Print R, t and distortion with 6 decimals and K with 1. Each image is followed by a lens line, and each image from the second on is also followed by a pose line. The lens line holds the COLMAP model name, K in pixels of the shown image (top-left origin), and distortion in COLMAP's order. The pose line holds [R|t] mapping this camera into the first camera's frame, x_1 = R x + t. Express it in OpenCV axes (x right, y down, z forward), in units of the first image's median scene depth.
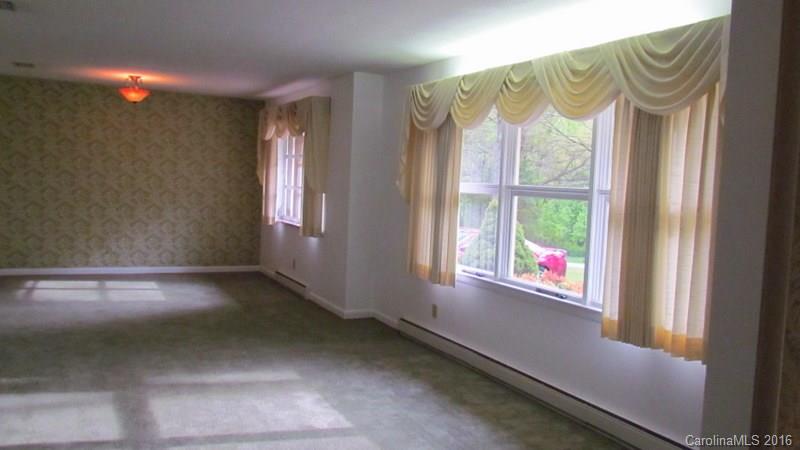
lens RADIAL K [[668.1, 0, 395.3], [0, 668.1, 225.8], [0, 0, 1]] dist [-0.022260, 0.007084]
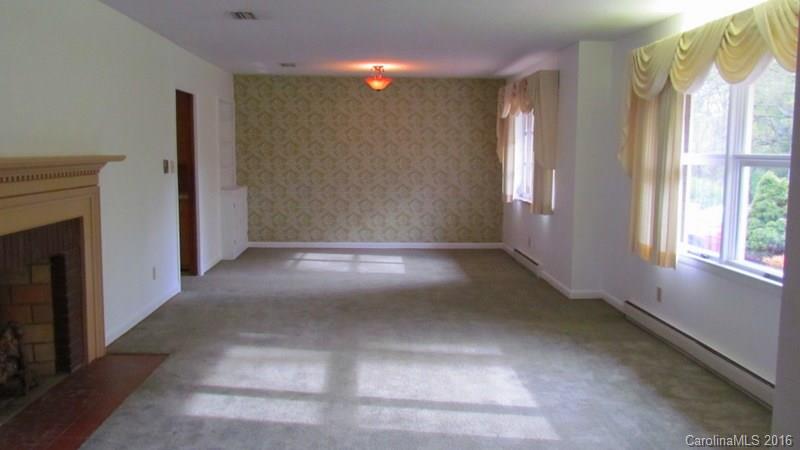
lens RADIAL K [[668.1, 0, 392.6], [0, 668.1, 223.7], [0, 0, 1]] dist [-0.022260, 0.007084]
pose [[0.909962, 0.005419, -0.414656, 0.110660], [0.006469, 0.999607, 0.027261, 0.002827], [0.414641, -0.027489, 0.909570, 0.020409]]
